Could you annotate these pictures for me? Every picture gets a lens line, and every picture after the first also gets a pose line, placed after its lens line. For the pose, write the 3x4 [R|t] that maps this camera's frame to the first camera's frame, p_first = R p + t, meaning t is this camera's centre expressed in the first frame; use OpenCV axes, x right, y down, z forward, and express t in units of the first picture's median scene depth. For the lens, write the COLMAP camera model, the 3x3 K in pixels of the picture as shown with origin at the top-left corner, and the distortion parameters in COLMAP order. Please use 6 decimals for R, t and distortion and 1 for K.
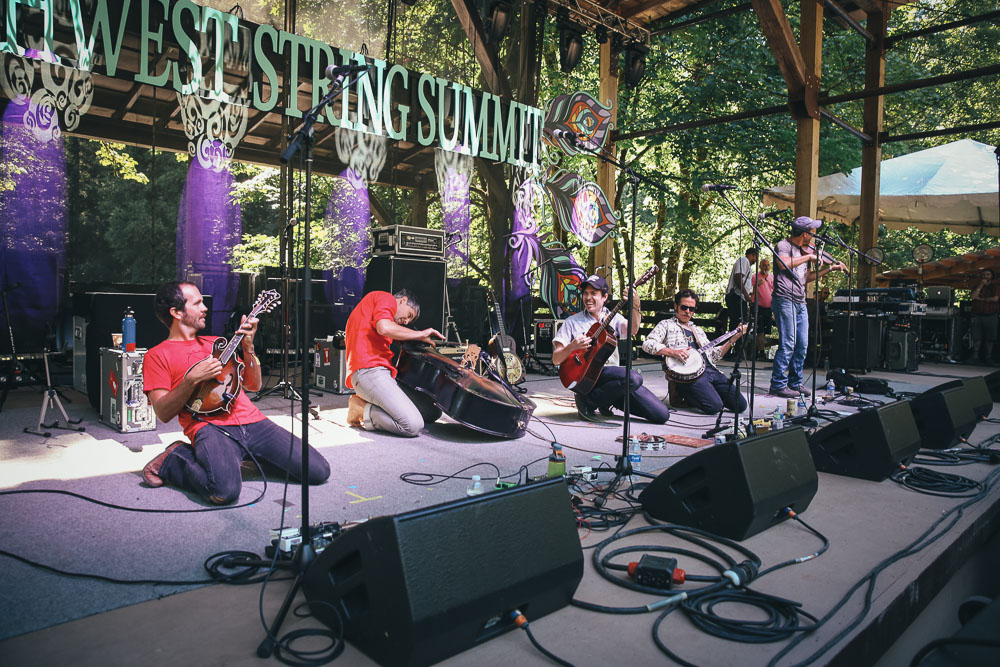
lens RADIAL K [[668.7, 0, 500.0], [0, 668.7, 333.5], [0, 0, 1]] dist [-0.109757, 0.085718]
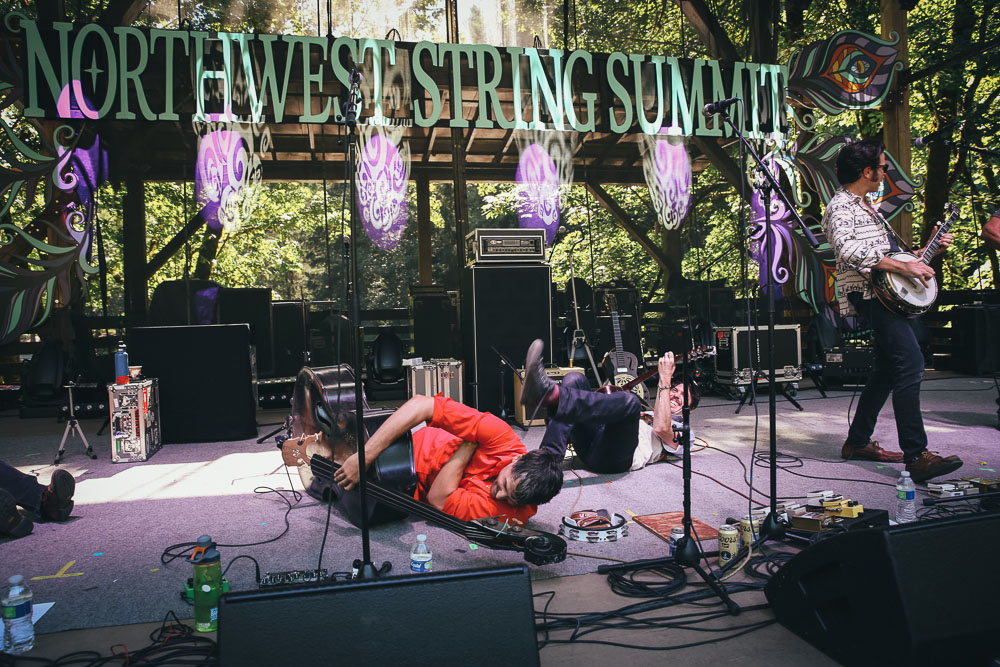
lens RADIAL K [[668.7, 0, 500.0], [0, 668.7, 333.5], [0, 0, 1]] dist [-0.109757, 0.085718]
pose [[0.860292, -0.041940, -0.508073, 0.184597], [0.033436, 0.999106, -0.025858, -0.001864], [0.508704, 0.005257, 0.860926, 0.168104]]
